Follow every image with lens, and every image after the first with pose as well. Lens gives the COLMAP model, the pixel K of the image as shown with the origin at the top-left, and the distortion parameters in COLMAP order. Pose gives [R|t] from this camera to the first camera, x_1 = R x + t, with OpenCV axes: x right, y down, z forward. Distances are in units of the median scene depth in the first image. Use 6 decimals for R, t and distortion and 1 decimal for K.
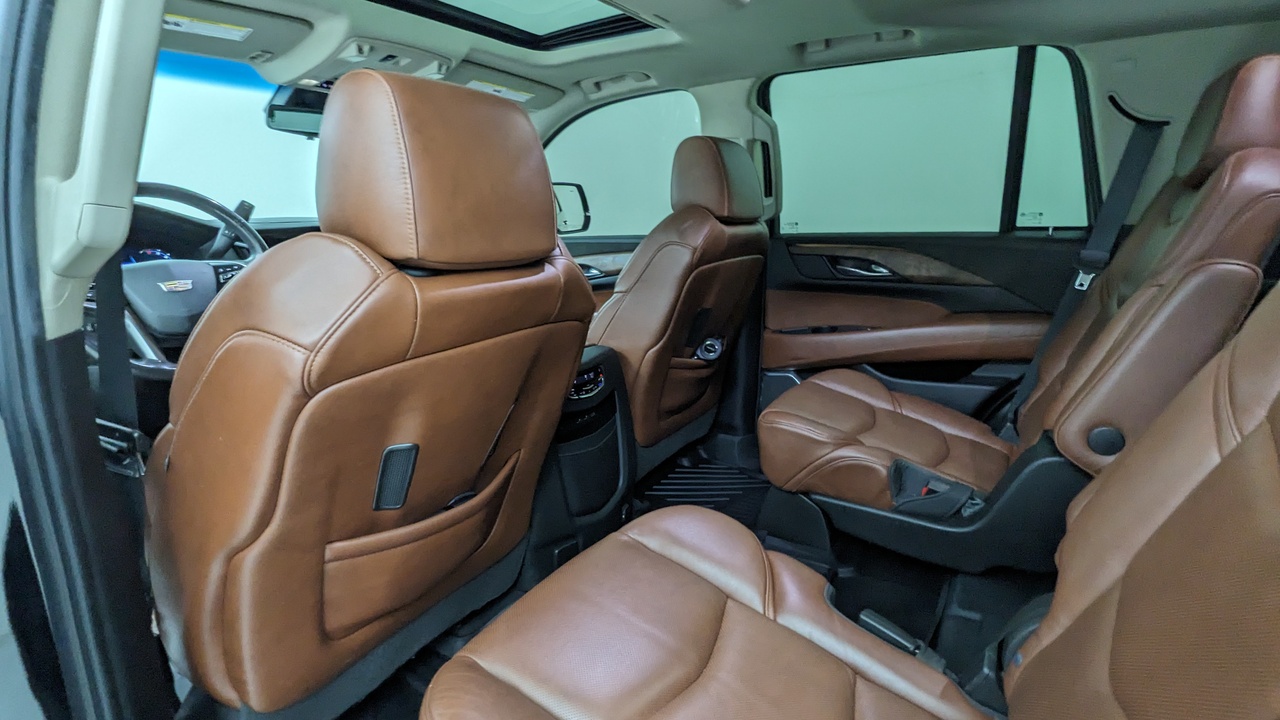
lens RADIAL K [[618.3, 0, 644.6], [0, 618.3, 359.0], [0, 0, 1]] dist [-0.000590, 0.000648]
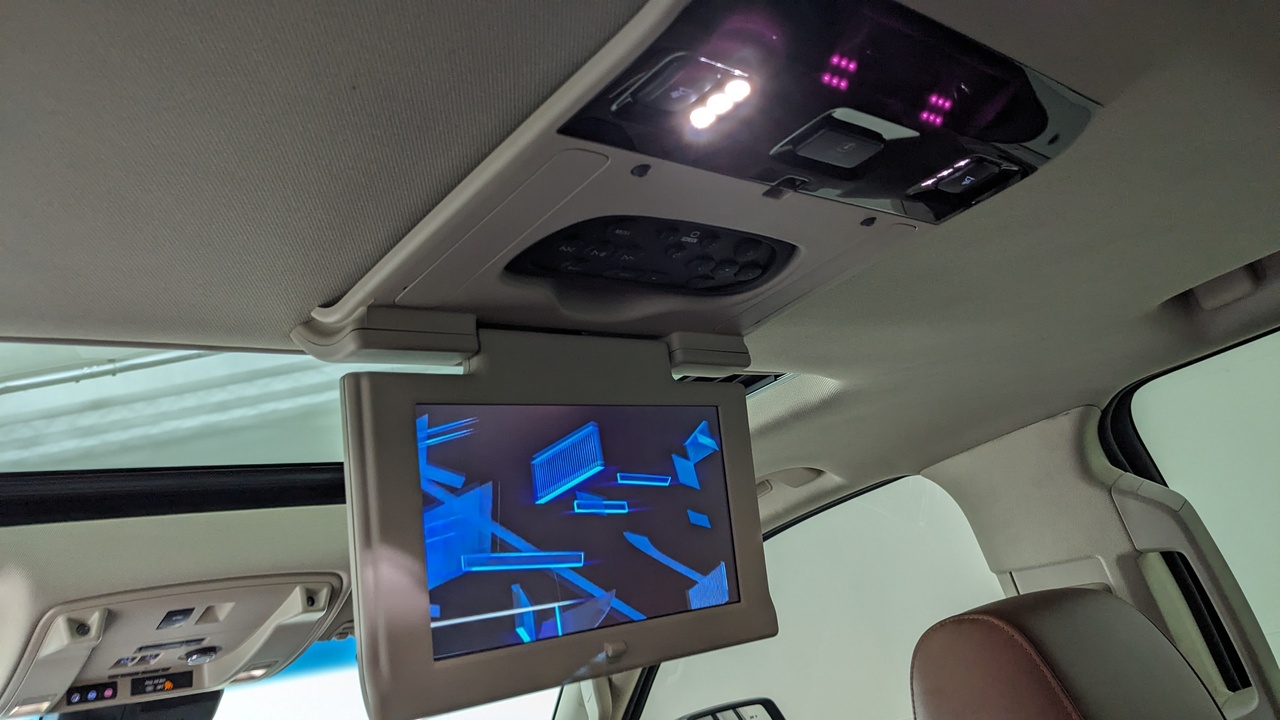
lens RADIAL K [[1023.6, 0, 640.4], [0, 1023.6, 366.3], [0, 0, 1]] dist [-0.003599, -0.008426]
pose [[0.928039, -0.284020, -0.240991, 0.090444], [0.132541, 0.856436, -0.498949, -0.206984], [0.348105, 0.431102, 0.832450, 0.387901]]
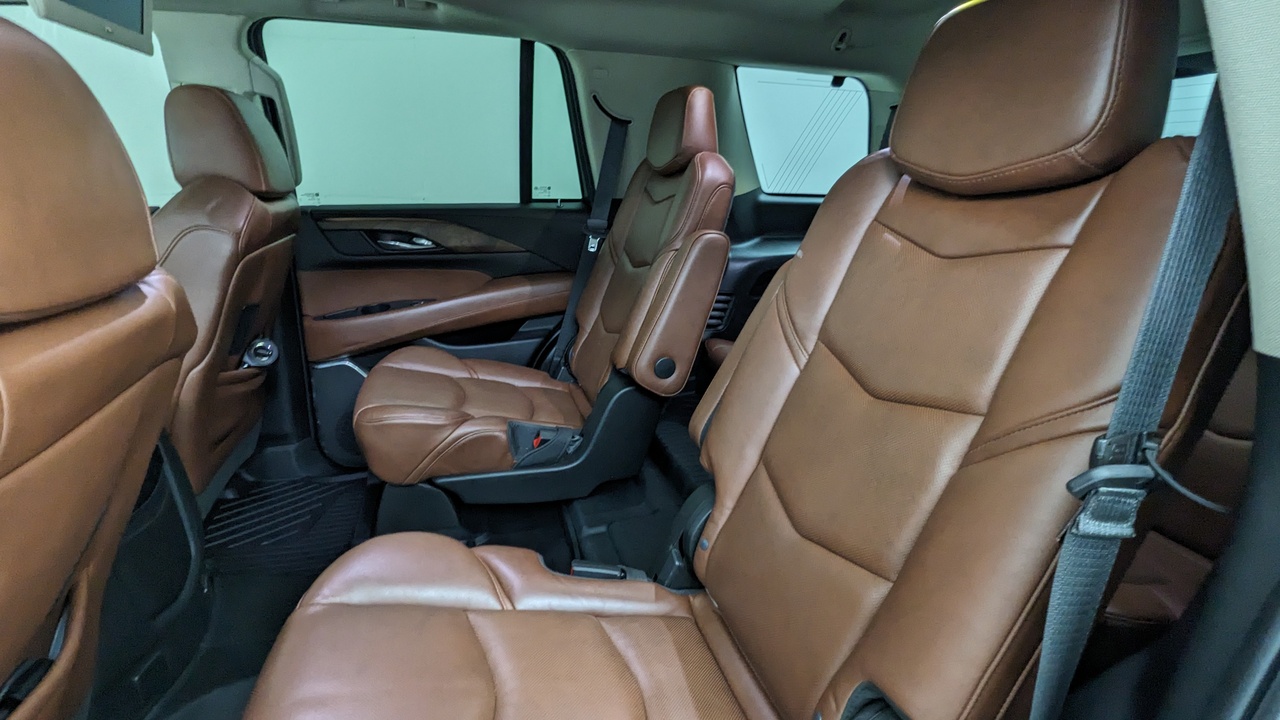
lens RADIAL K [[614.8, 0, 638.5], [0, 614.8, 358.7], [0, 0, 1]] dist [-0.001298, -0.000859]
pose [[0.663716, -0.196092, 0.721824, -0.156736], [0.145195, 0.980444, 0.132843, -0.045255], [-0.733757, 0.016635, 0.679208, 0.079488]]
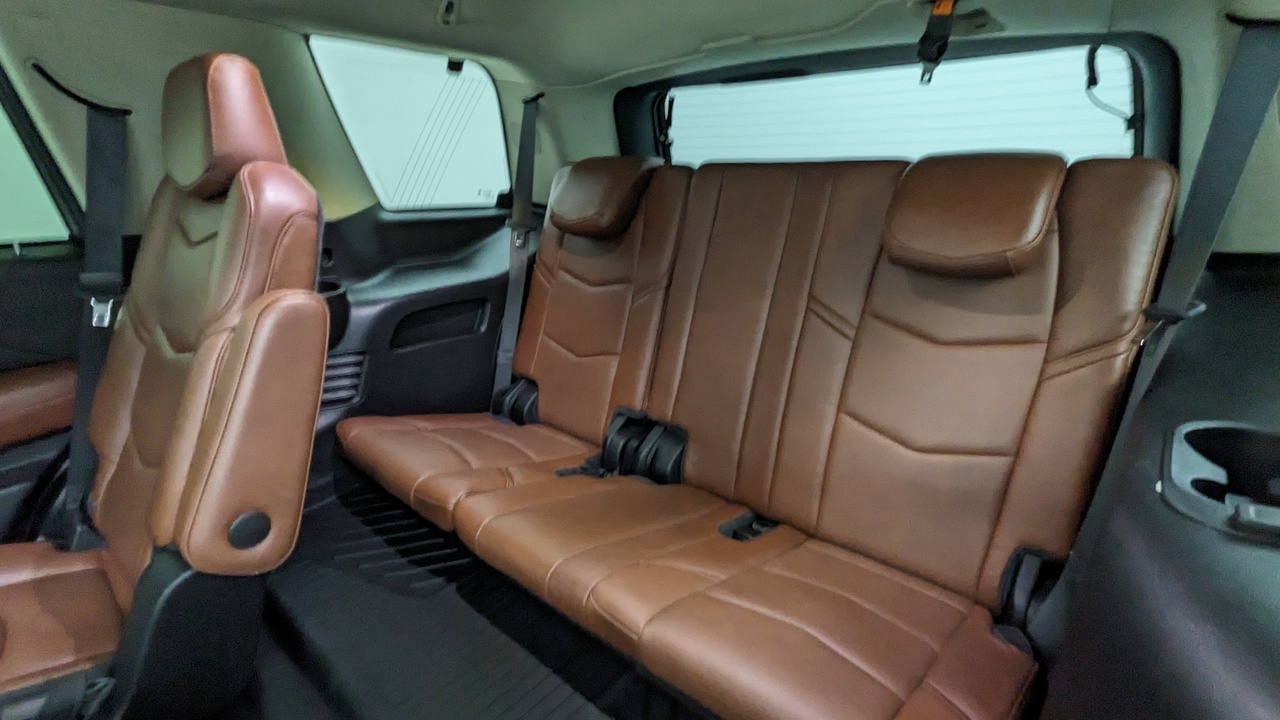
lens RADIAL K [[614.8, 0, 638.5], [0, 614.8, 358.7], [0, 0, 1]] dist [-0.001298, -0.000859]
pose [[0.180324, -0.278887, 0.943242, 0.090813], [0.228159, 0.944666, 0.235690, -0.090277], [-0.956779, 0.172709, 0.233976, 0.179860]]
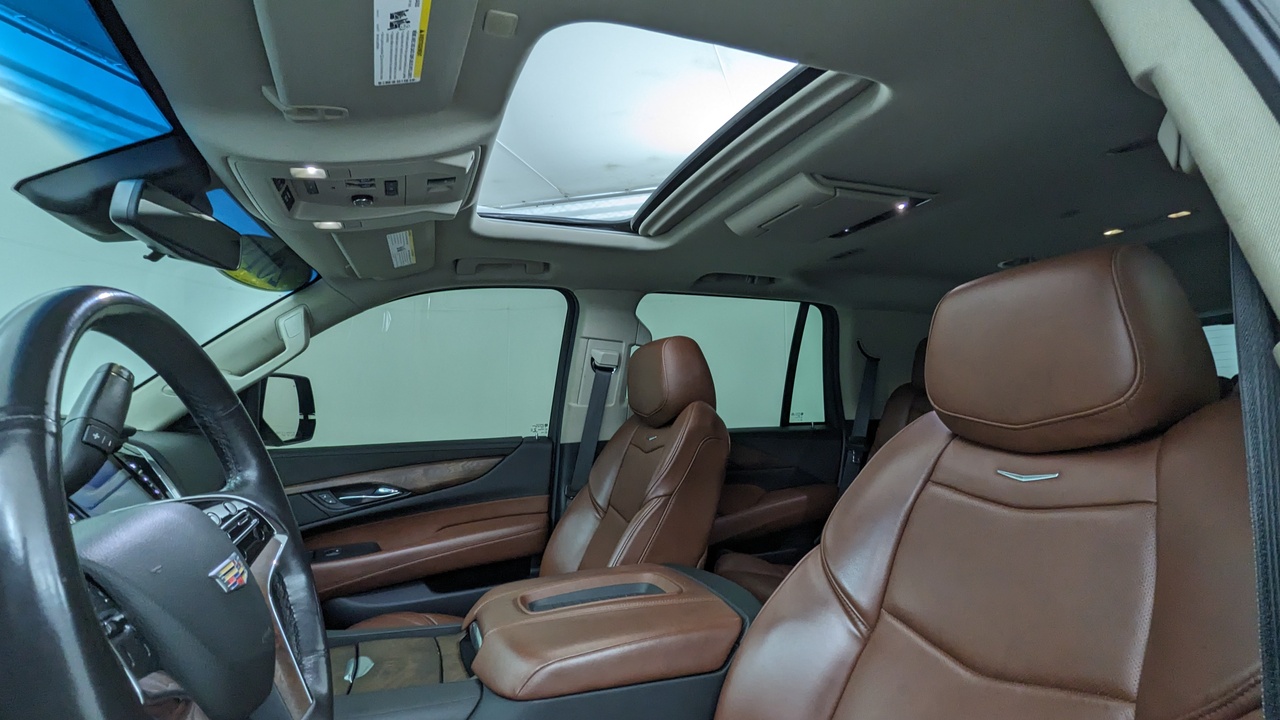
lens RADIAL K [[618.3, 0, 644.6], [0, 618.3, 359.0], [0, 0, 1]] dist [-0.000590, 0.000648]
pose [[0.593749, 0.090984, 0.799490, -0.708737], [0.199223, 0.946029, -0.255615, -0.061764], [-0.779598, 0.311048, 0.543578, 0.463882]]
